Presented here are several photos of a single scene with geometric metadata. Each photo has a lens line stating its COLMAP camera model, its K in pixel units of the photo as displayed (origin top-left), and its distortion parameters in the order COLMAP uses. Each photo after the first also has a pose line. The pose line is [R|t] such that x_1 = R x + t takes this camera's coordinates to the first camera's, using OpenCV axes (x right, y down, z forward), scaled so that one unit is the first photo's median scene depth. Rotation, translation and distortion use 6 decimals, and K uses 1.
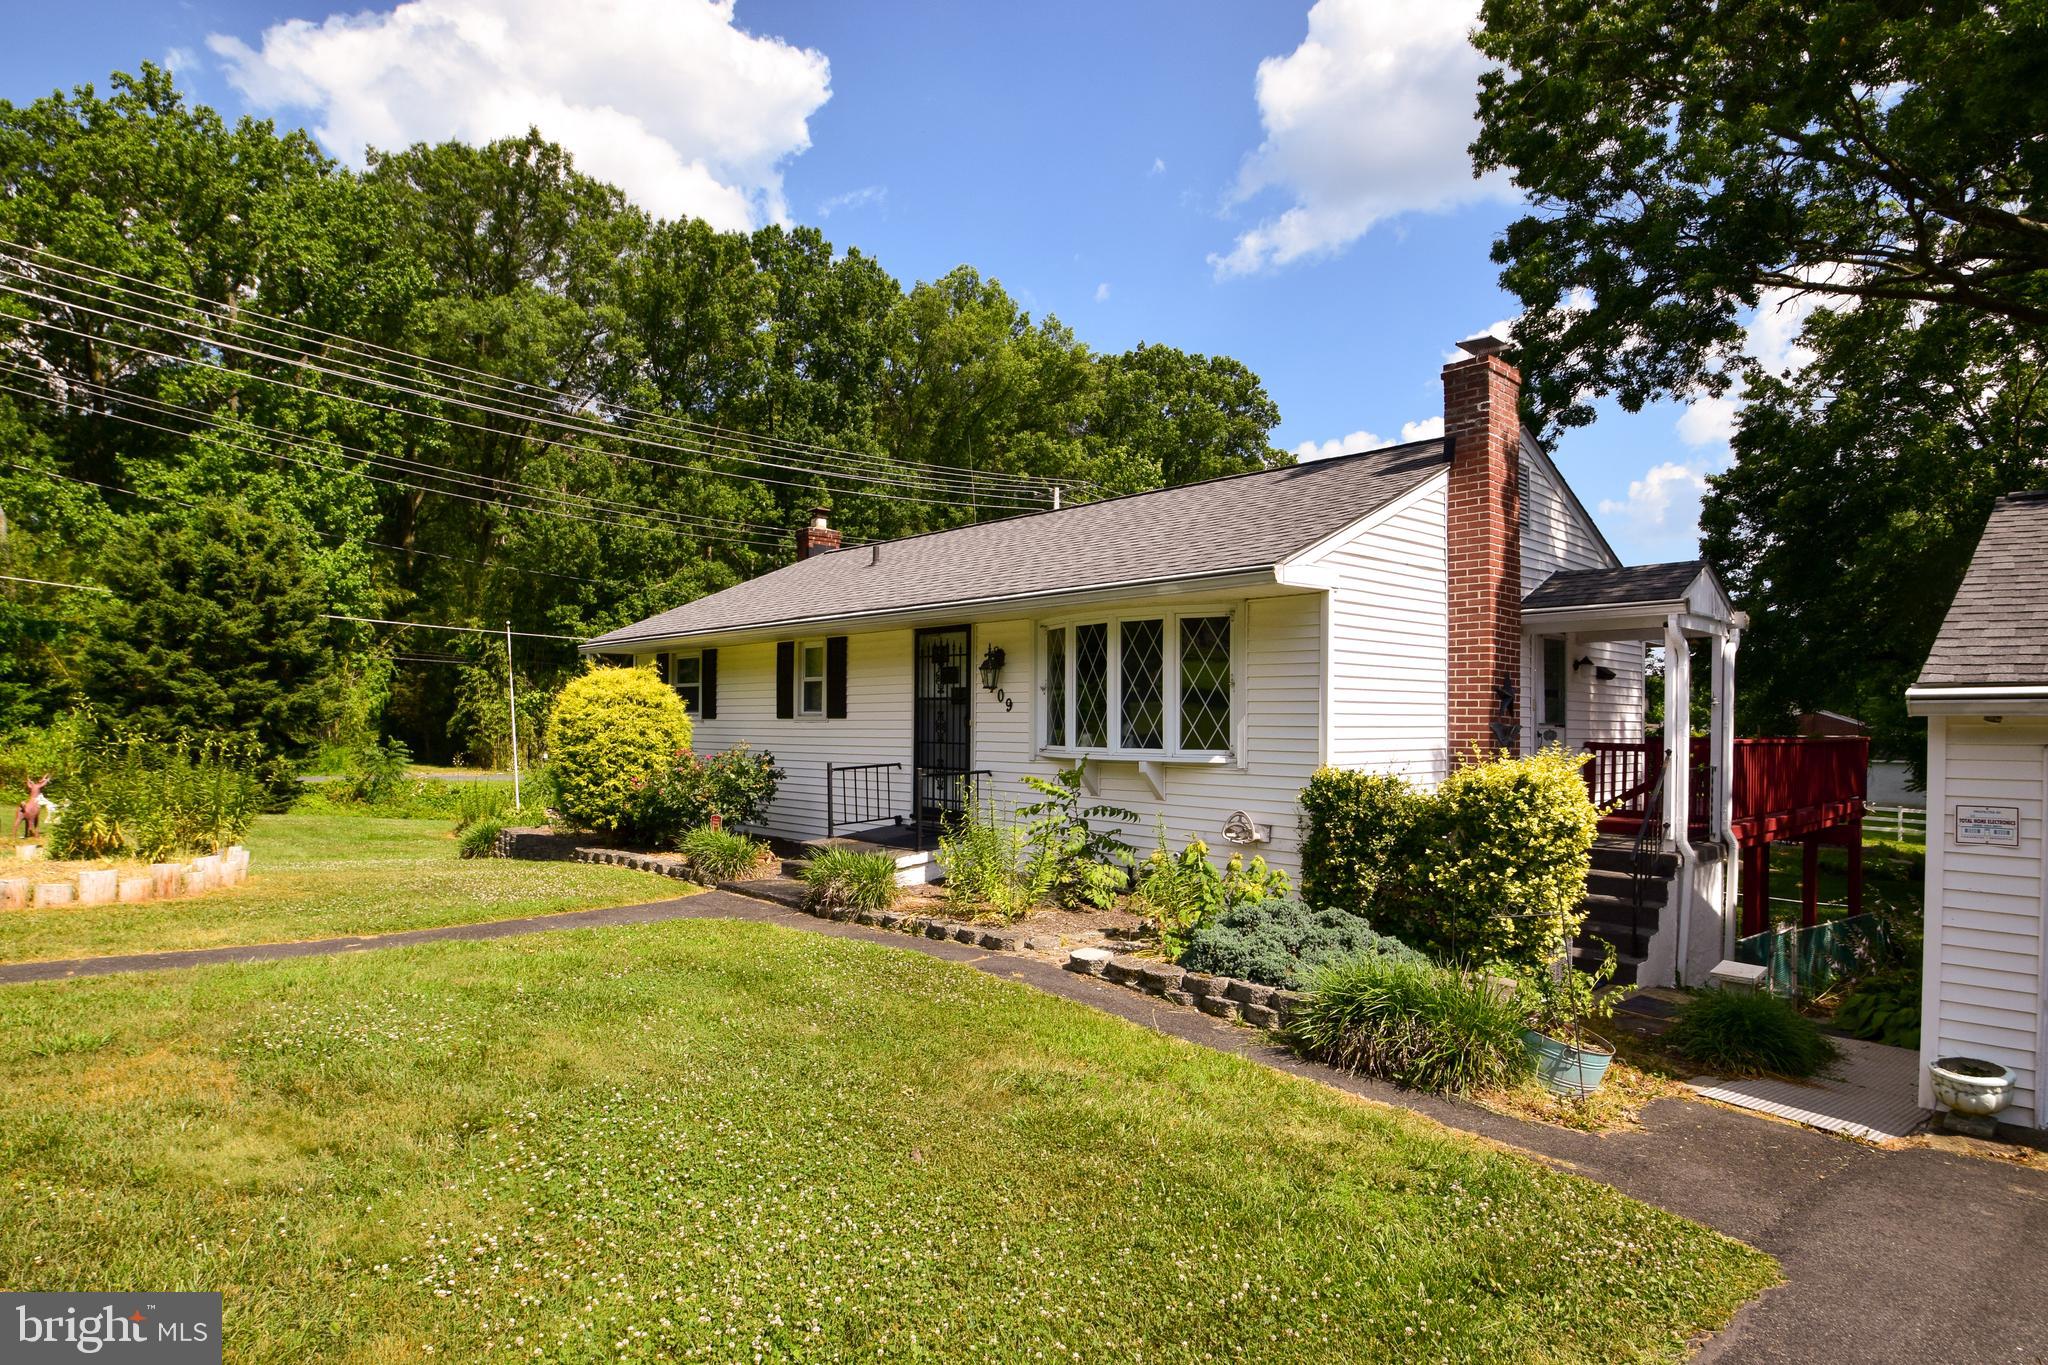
lens RADIAL K [[1112.2, 0, 1016.6], [0, 1112.2, 695.6], [0, 0, 1]] dist [-0.002303, 0.000344]
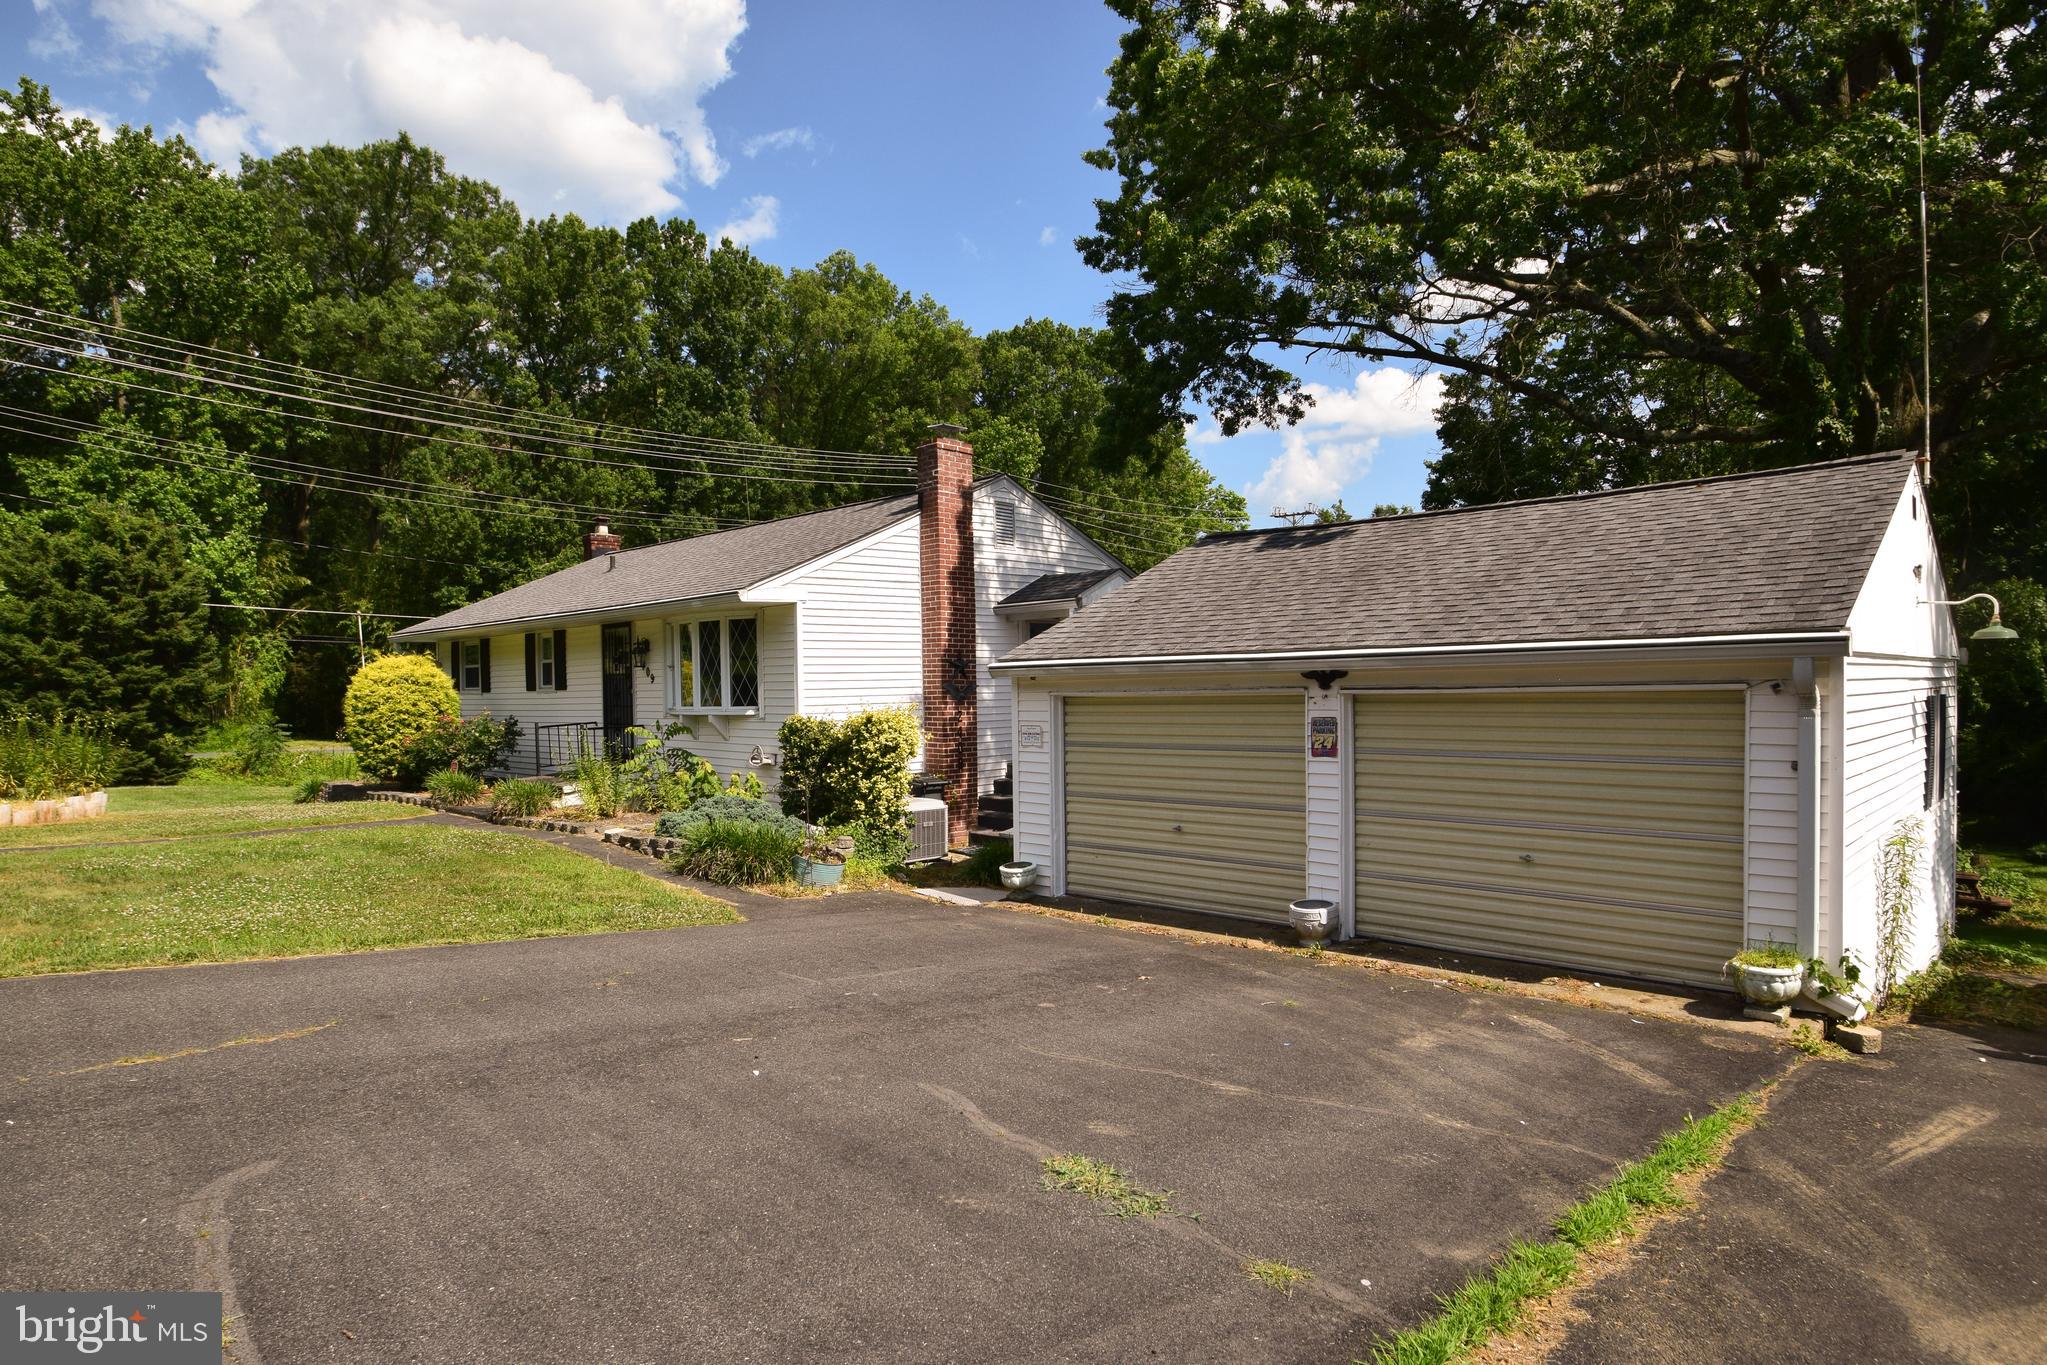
lens RADIAL K [[1144.6, 0, 1023.5], [0, 1144.6, 682.5], [0, 0, 1]] dist [-0.003262, -0.002868]
pose [[0.998982, -0.022146, 0.039290, 0.113538], [0.021314, 0.999542, 0.021465, -0.002162], [-0.039747, -0.020606, 0.998997, -0.133561]]
